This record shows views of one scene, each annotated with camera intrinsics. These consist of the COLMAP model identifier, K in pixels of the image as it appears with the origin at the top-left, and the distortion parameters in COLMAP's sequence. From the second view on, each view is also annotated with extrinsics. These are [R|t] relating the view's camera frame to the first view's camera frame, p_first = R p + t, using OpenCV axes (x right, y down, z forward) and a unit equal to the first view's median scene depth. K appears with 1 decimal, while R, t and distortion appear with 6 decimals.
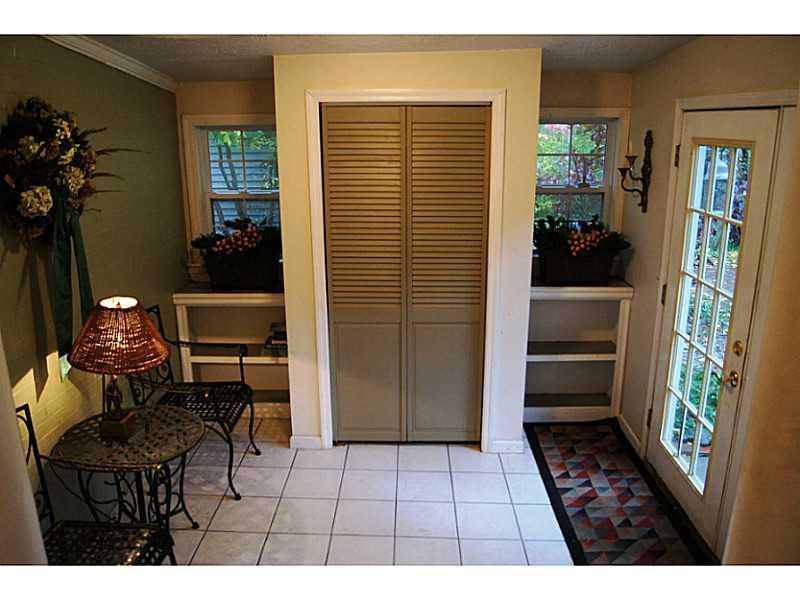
lens RADIAL K [[631.7, 0, 400.5], [0, 631.7, 297.3], [0, 0, 1]] dist [-0.012693, 0.000602]
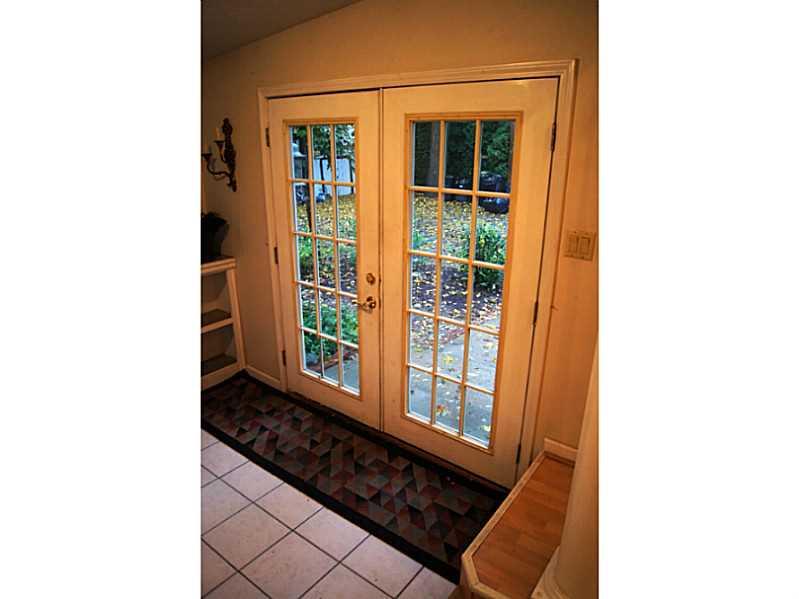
lens RADIAL K [[467.7, 0, 401.3], [0, 467.7, 305.8], [0, 0, 1]] dist [-0.062947, -0.000429]
pose [[0.586971, -0.248817, 0.770425, -0.147775], [0.198917, 0.966755, 0.160673, -0.007107], [-0.784791, 0.058941, 0.616952, 0.265360]]
